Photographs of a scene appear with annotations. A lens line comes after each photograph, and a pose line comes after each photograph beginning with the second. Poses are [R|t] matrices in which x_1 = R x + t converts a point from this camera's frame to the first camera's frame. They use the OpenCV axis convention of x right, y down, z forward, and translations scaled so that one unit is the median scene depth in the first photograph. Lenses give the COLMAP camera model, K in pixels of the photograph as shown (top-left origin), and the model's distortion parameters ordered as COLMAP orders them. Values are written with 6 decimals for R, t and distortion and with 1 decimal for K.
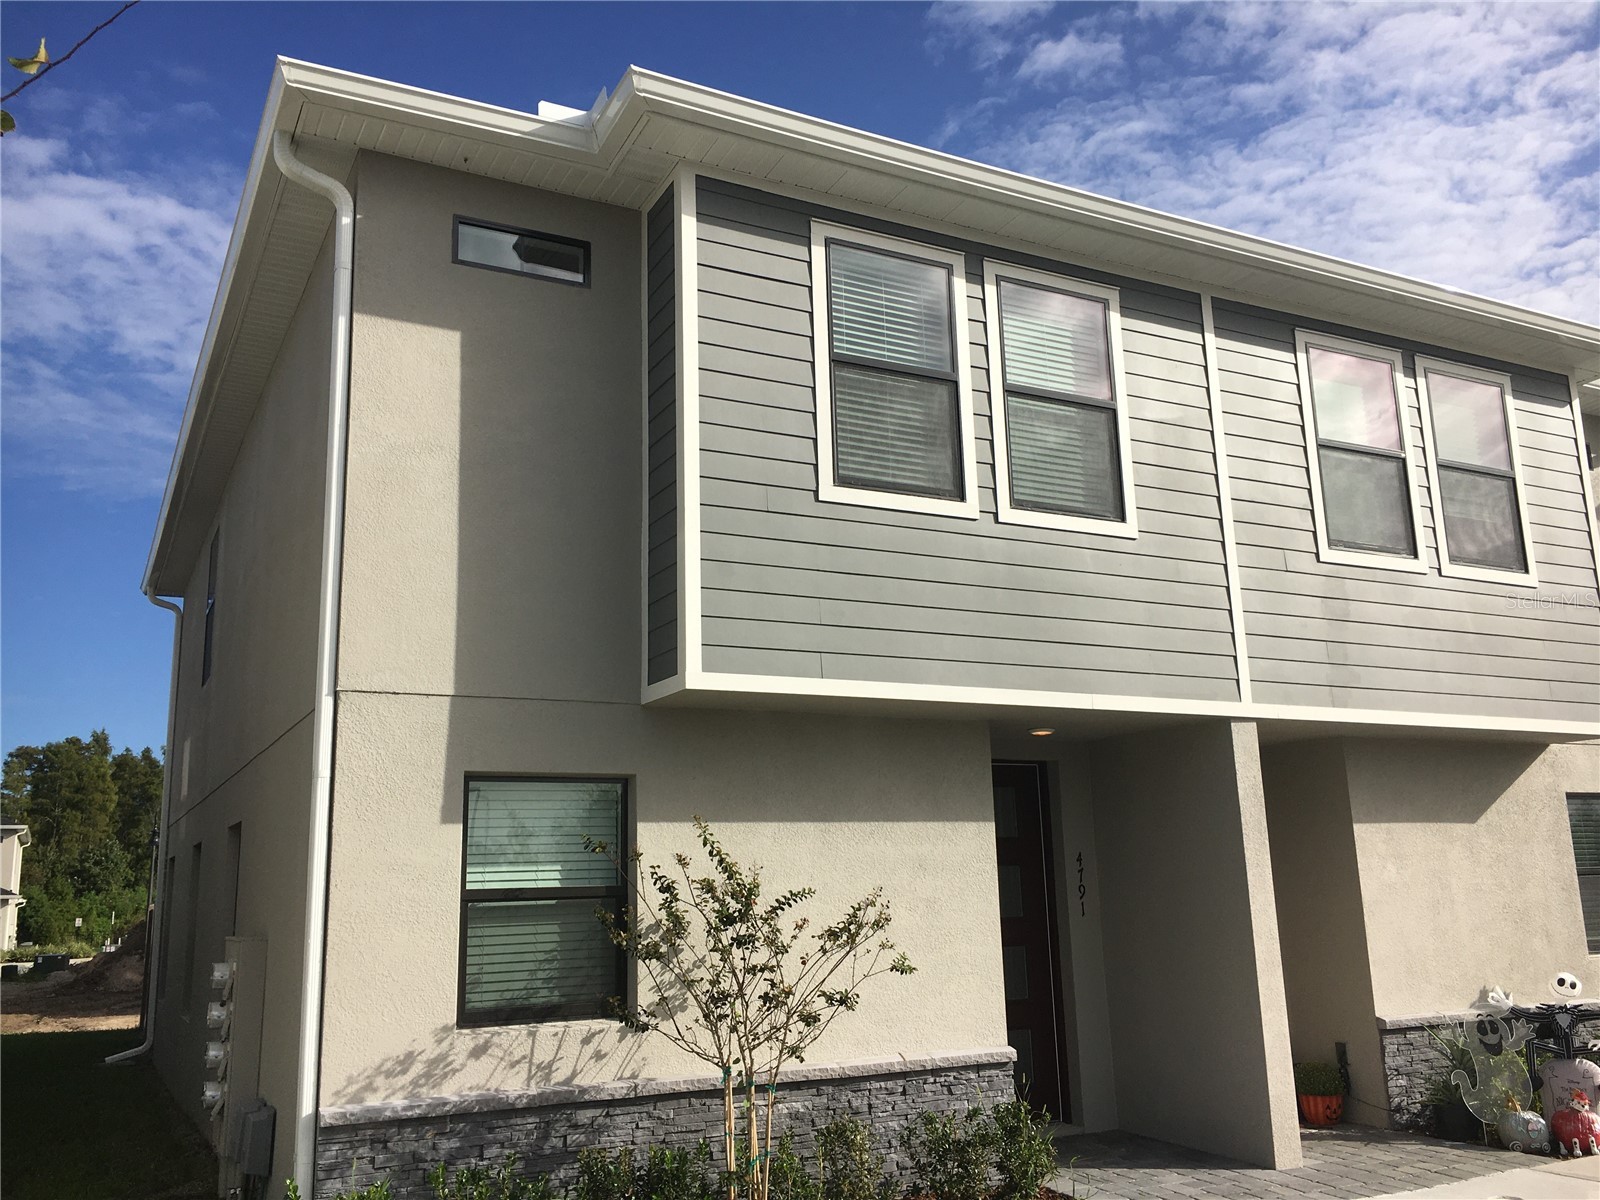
lens RADIAL K [[1360.6, 0, 788.1], [0, 1360.6, 605.6], [0, 0, 1]] dist [0.088966, -0.121554]
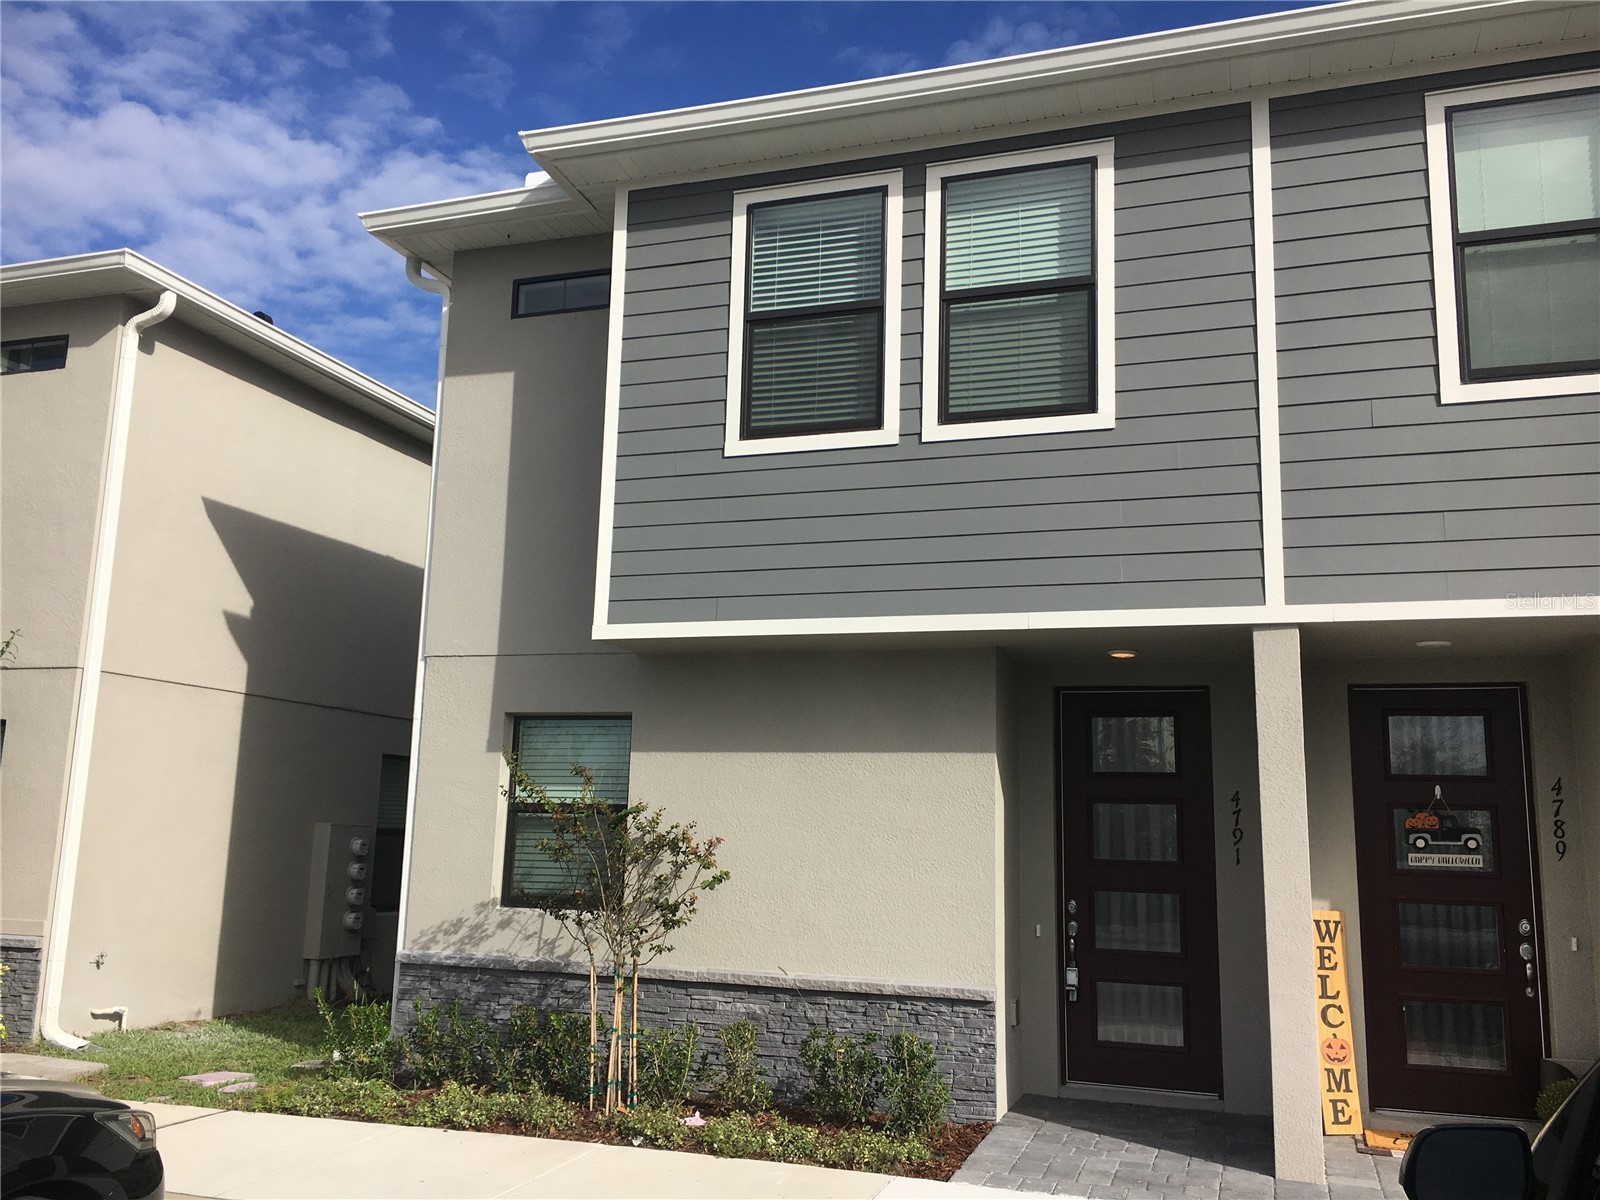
lens RADIAL K [[1360.6, 0, 788.1], [0, 1360.6, 605.6], [0, 0, 1]] dist [0.088966, -0.121554]
pose [[0.688173, -0.079087, -0.721223, 0.828884], [0.106522, 0.994283, -0.007389, 0.053726], [0.717685, -0.071741, 0.692663, 0.276507]]
